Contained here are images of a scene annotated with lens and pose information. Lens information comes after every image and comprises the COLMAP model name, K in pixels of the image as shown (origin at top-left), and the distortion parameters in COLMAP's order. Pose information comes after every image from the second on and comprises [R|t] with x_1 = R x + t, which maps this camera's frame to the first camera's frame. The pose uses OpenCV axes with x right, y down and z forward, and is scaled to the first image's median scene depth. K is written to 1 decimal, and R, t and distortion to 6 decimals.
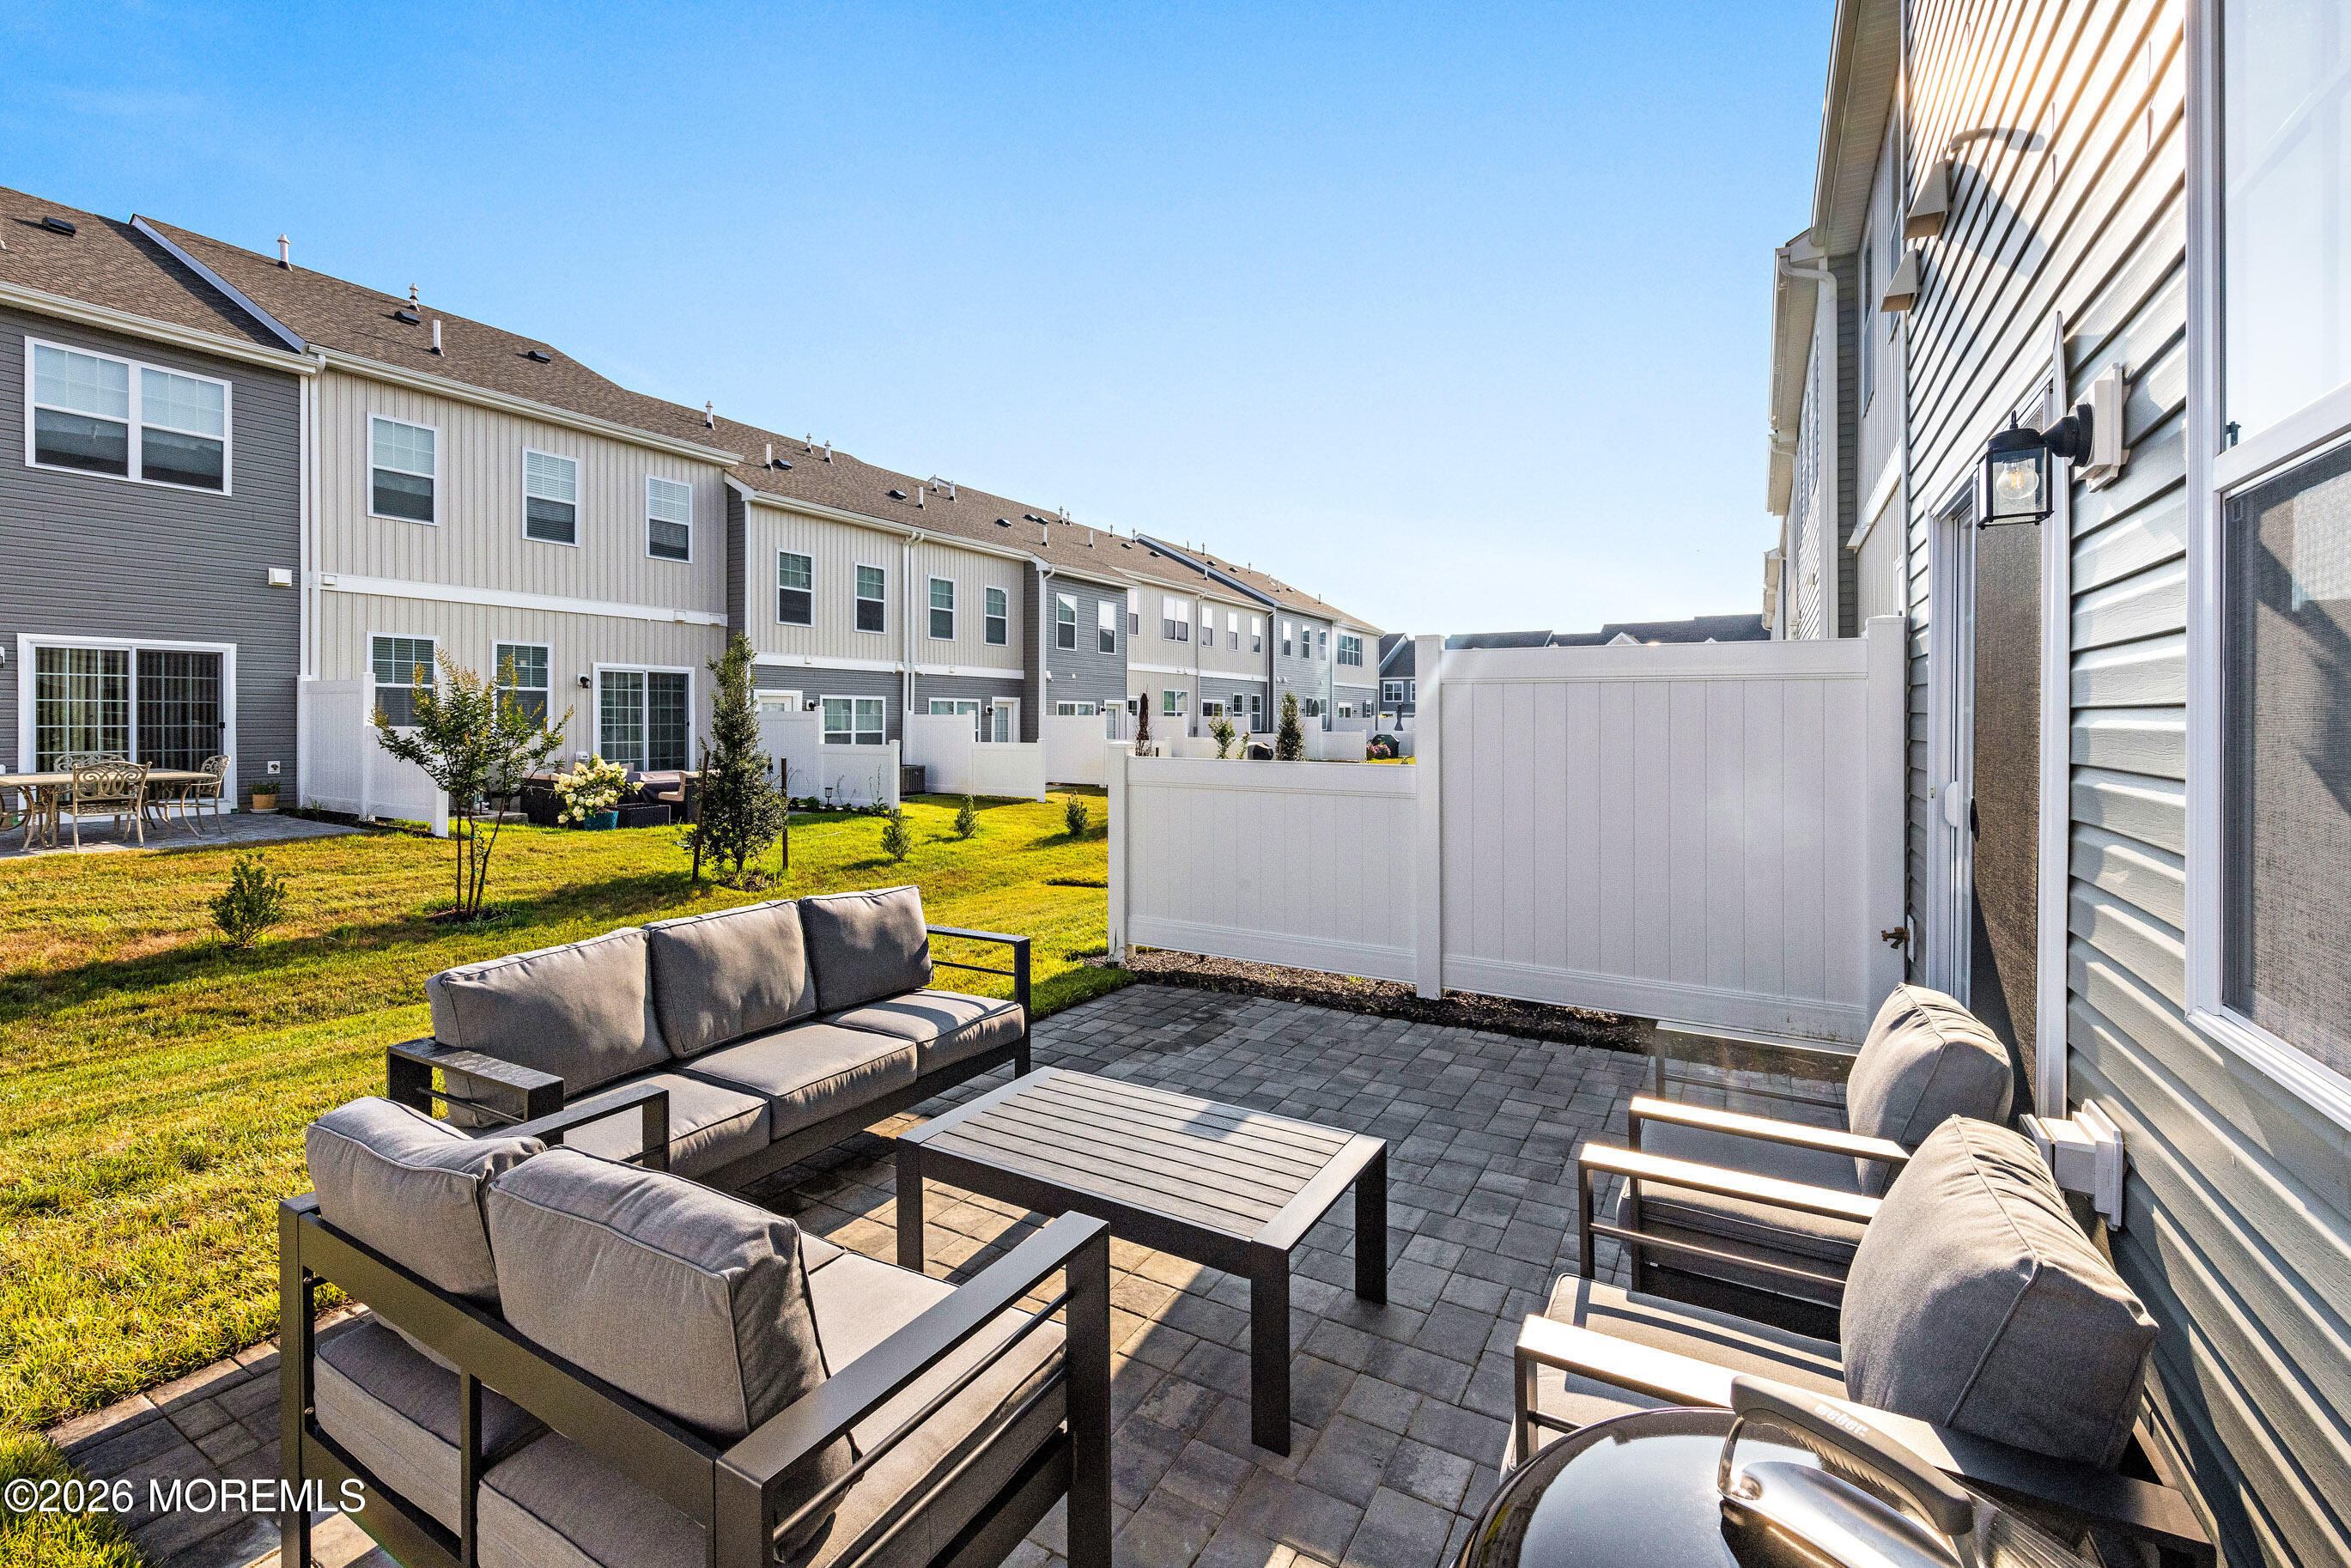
lens RADIAL K [[1002.1, 0, 1196.0], [0, 1002.1, 717.3], [0, 0, 1]] dist [0.003402, 0.000519]
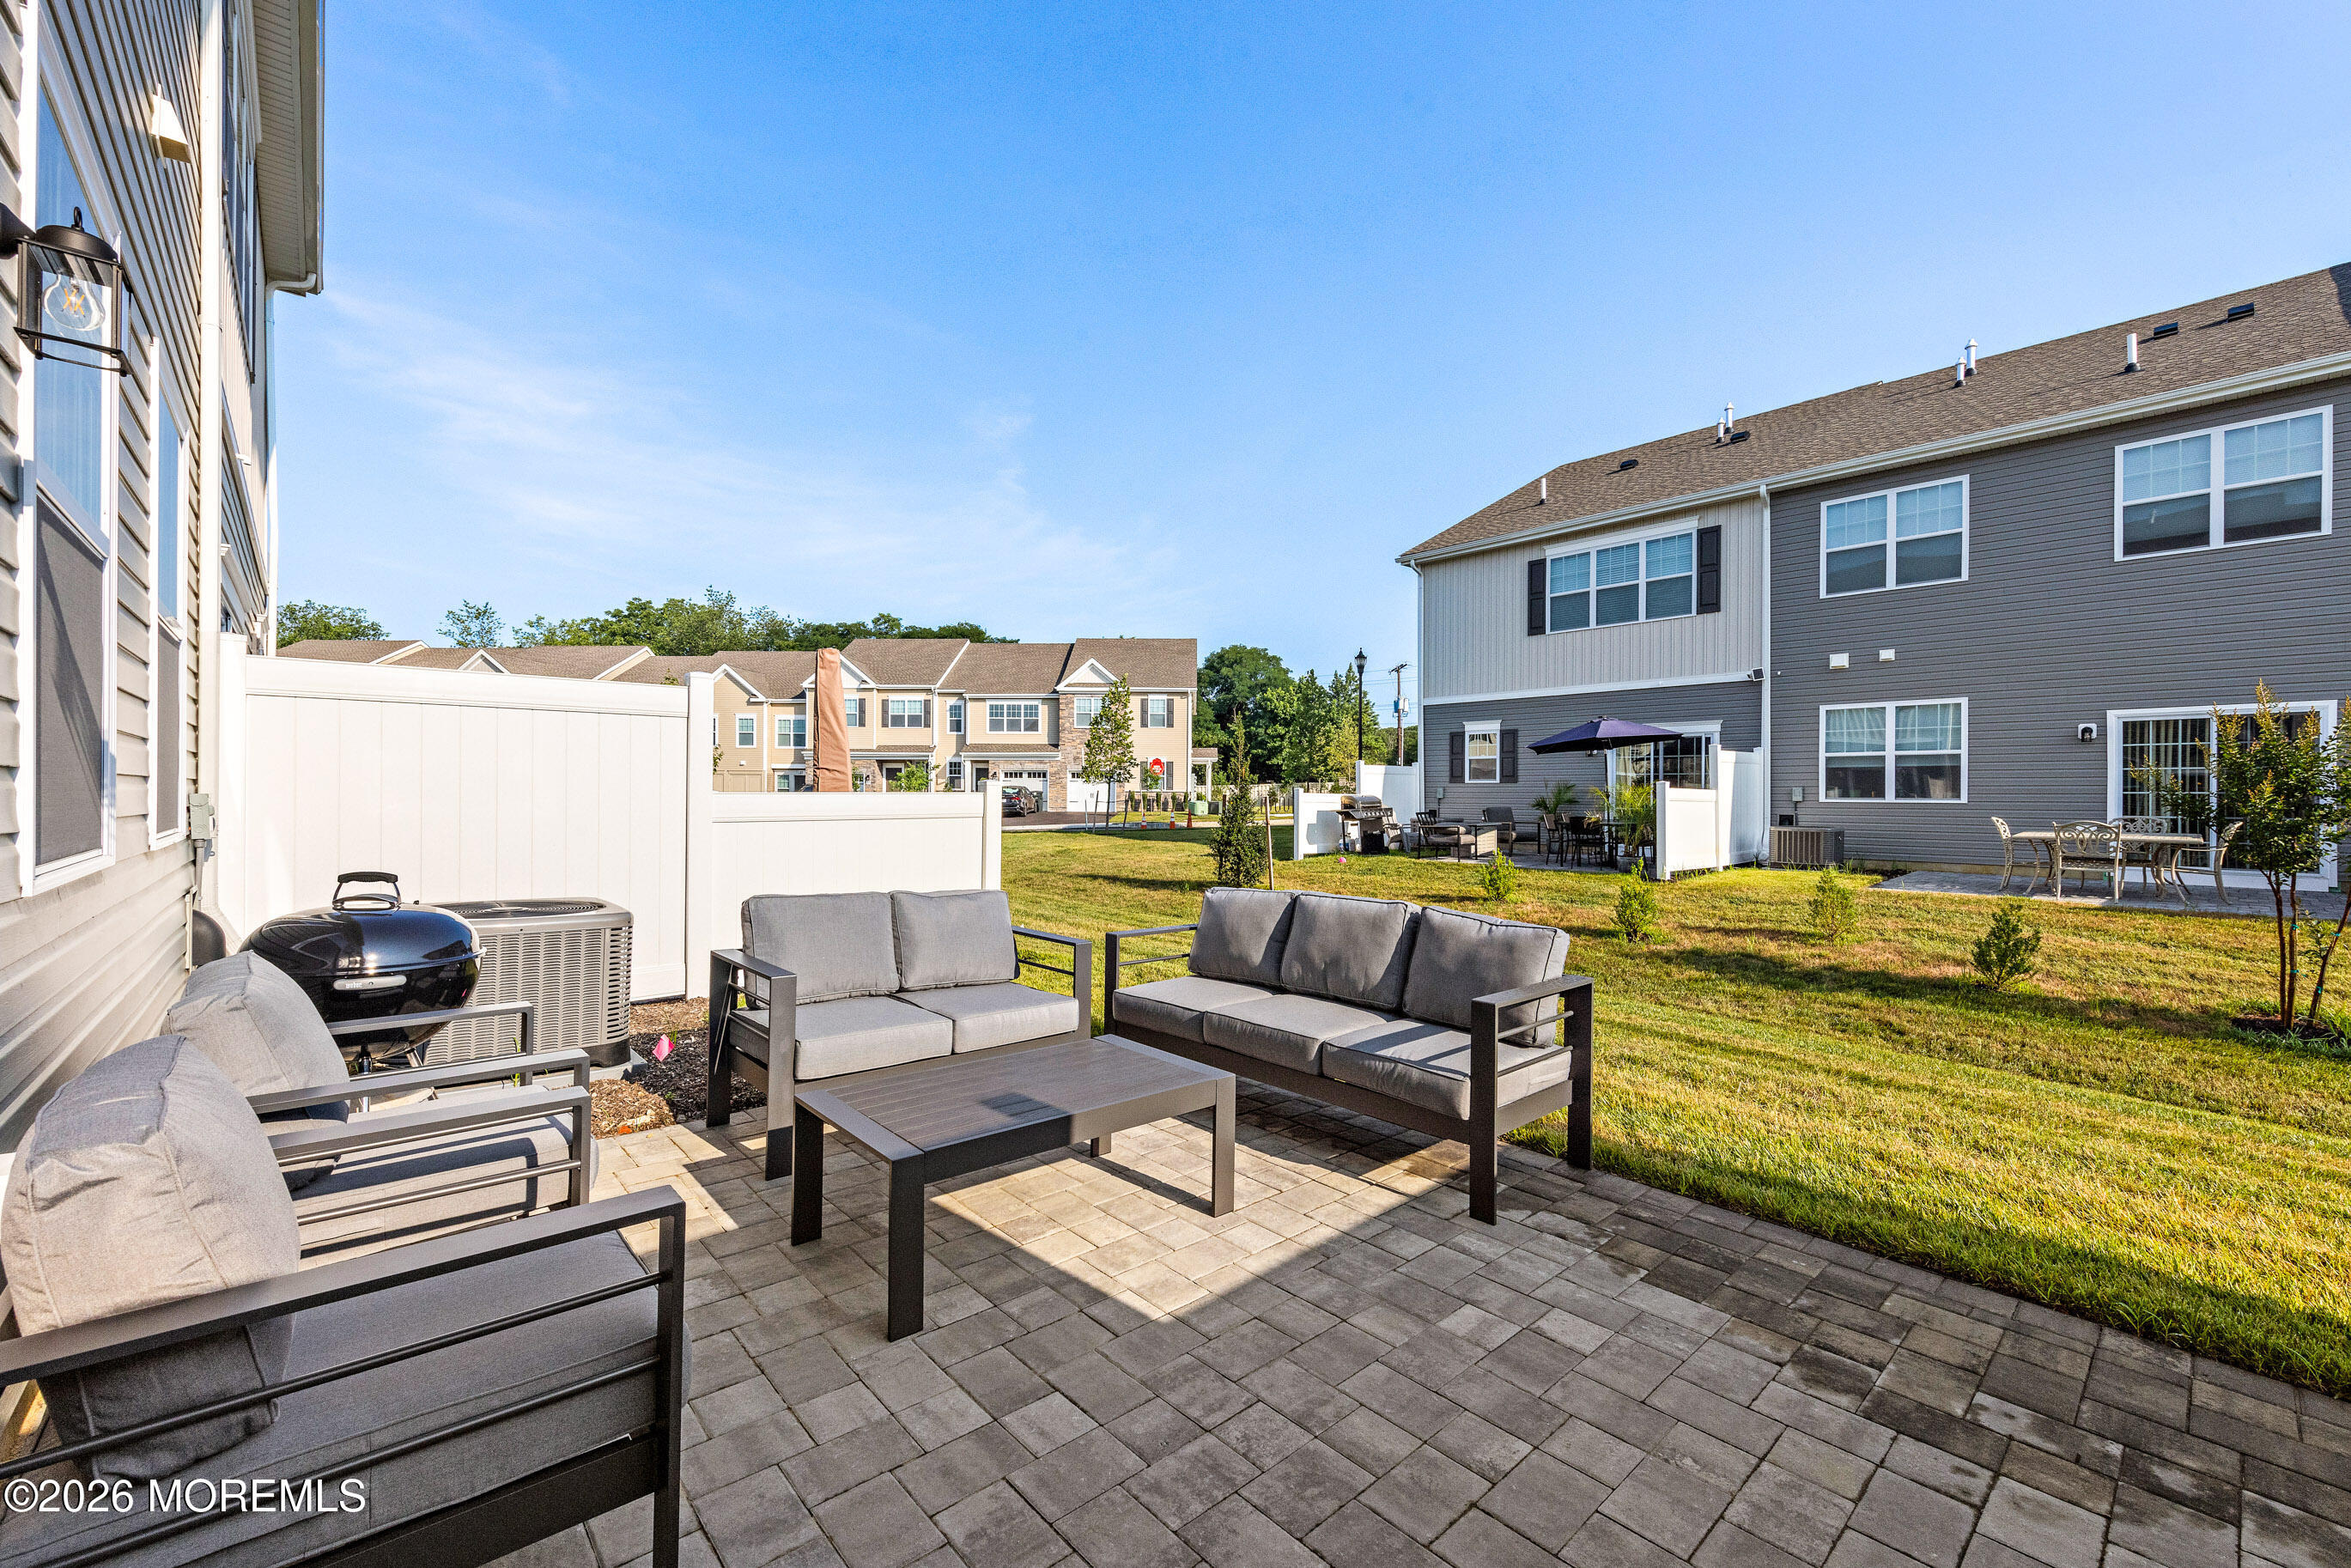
lens RADIAL K [[966.1, 0, 1159.6], [0, 966.1, 797.3], [0, 0, 1]] dist [0.000876, 0.000527]
pose [[-0.337706, -0.004100, -0.941243, 0.516731], [-0.005866, 0.999980, -0.002251, 0.055138], [0.941233, 0.004761, -0.337724, 0.850897]]
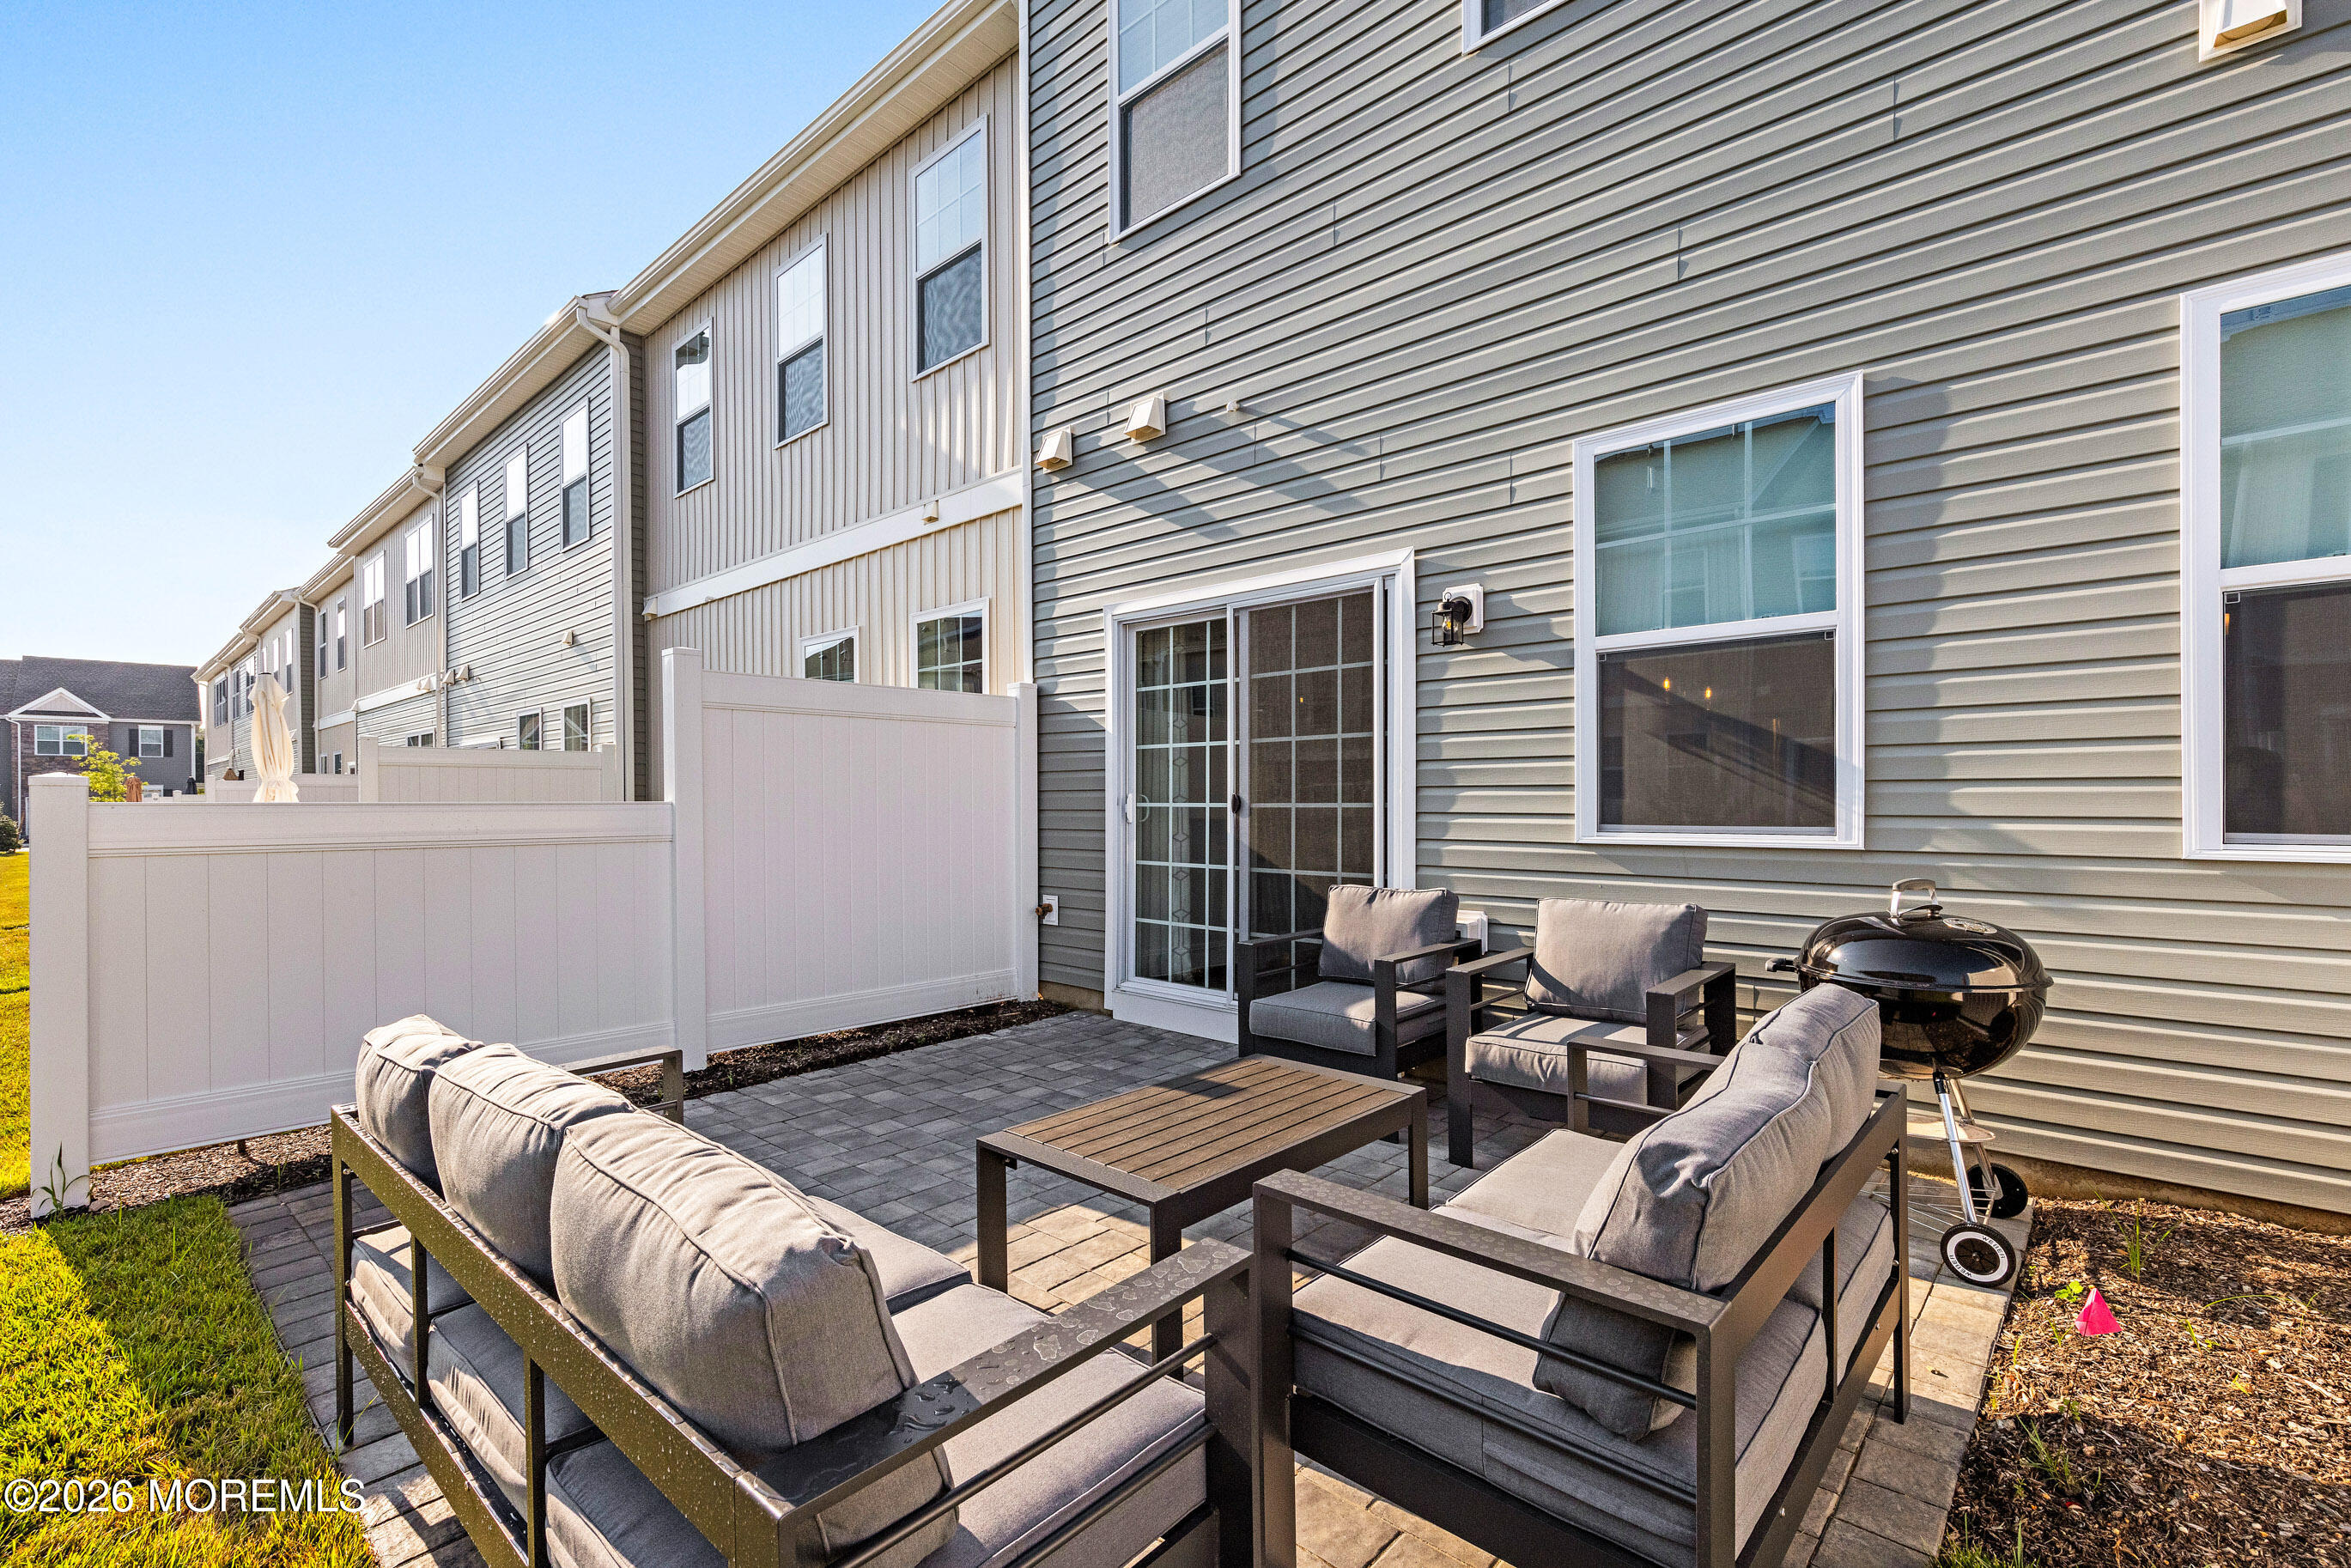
lens RADIAL K [[1032.3, 0, 1181.7], [0, 1032.3, 790.6], [0, 0, 1]] dist [0.004241, 0.001126]
pose [[0.226078, 0.001561, 0.974108, -0.622370], [0.005275, 0.999982, -0.002827, 0.051463], [-0.974095, 0.005777, 0.226065, 0.447760]]
